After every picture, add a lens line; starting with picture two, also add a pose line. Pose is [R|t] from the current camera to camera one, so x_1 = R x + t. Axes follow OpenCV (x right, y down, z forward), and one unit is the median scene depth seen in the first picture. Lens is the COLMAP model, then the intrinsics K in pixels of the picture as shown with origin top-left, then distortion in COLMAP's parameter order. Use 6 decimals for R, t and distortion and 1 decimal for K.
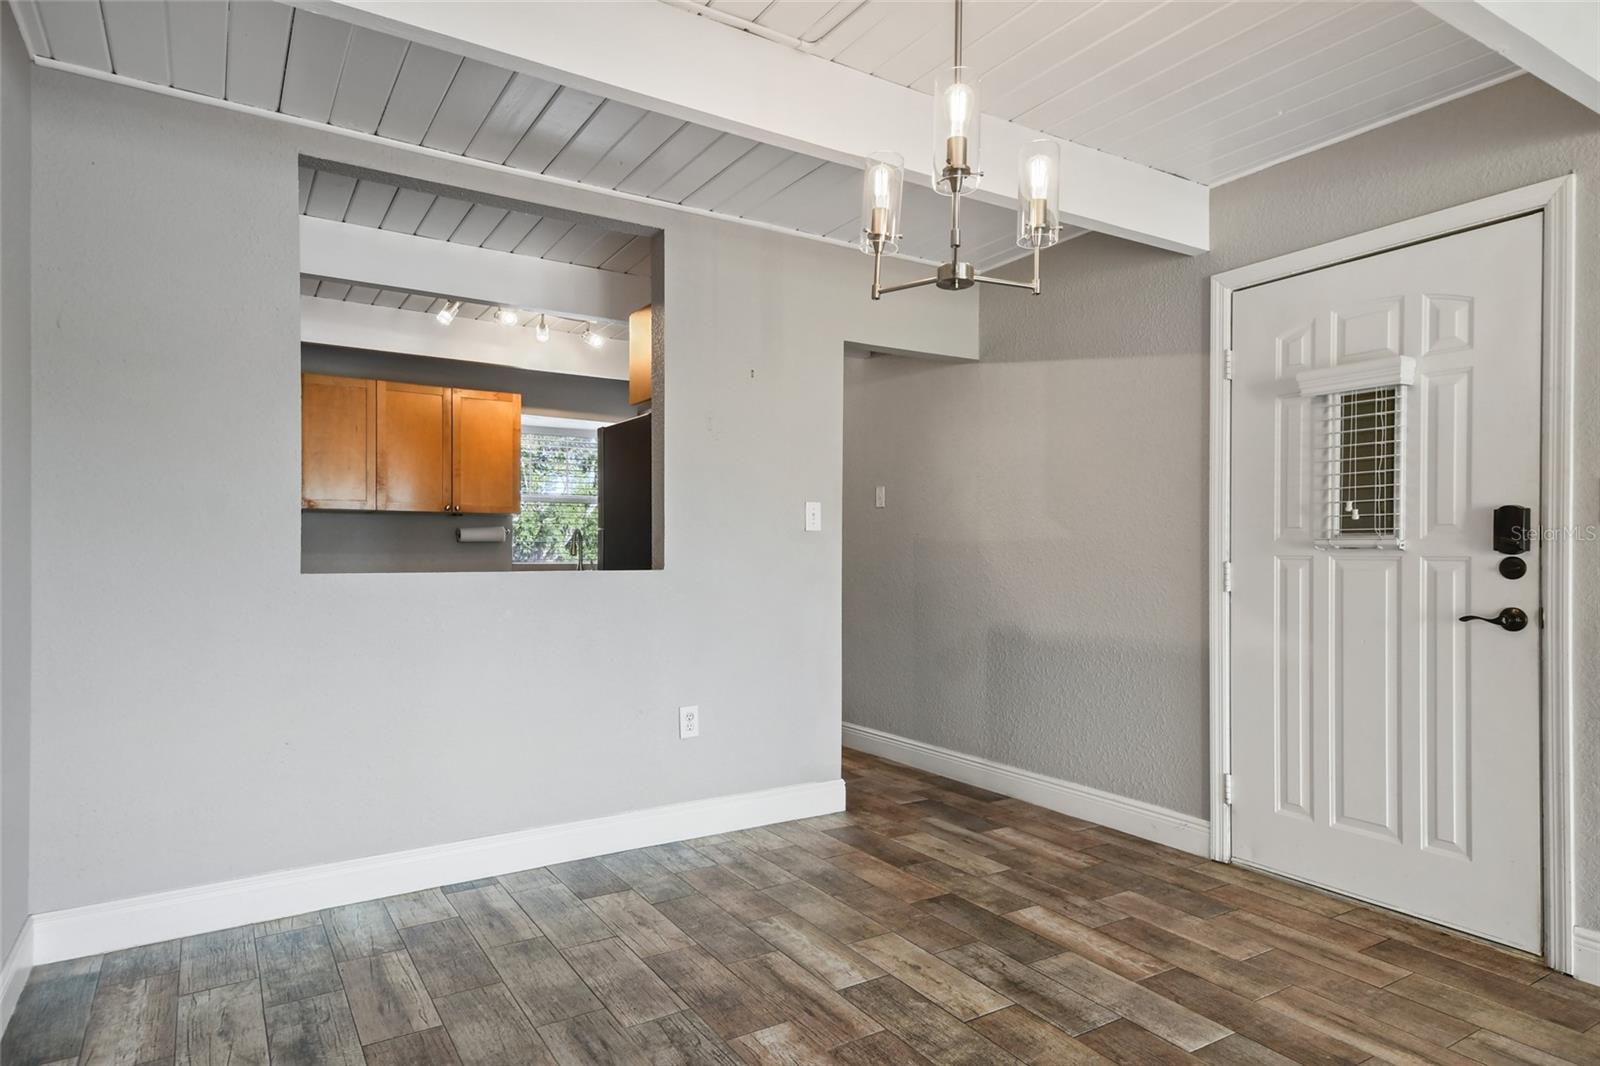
lens RADIAL K [[903.8, 0, 795.9], [0, 903.8, 558.3], [0, 0, 1]] dist [0.000140, 0.000466]
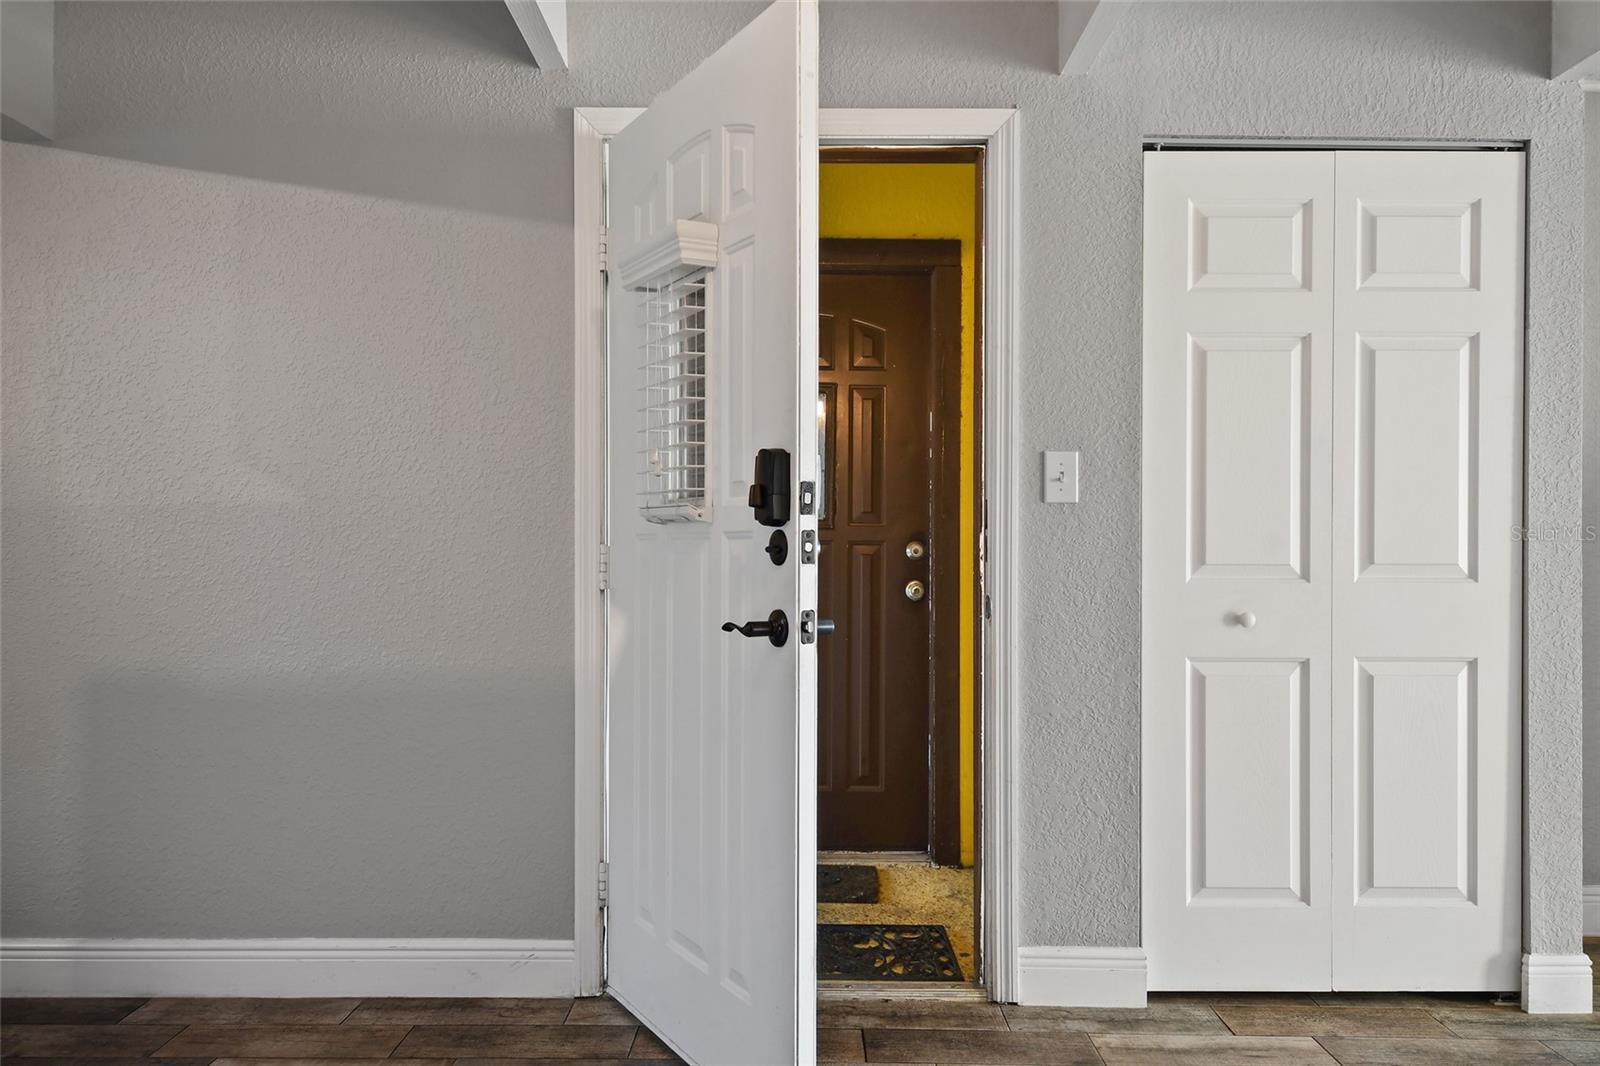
lens RADIAL K [[1269.0, 0, 800.0], [0, 1269.0, 533.0], [0, 0, 1]] dist [-0.002759, 0.000818]
pose [[0.526589, -0.003465, 0.850113, -0.221080], [0.002178, 0.999994, 0.002726, -0.005853], [-0.850117, 0.000416, 0.526594, 0.354696]]
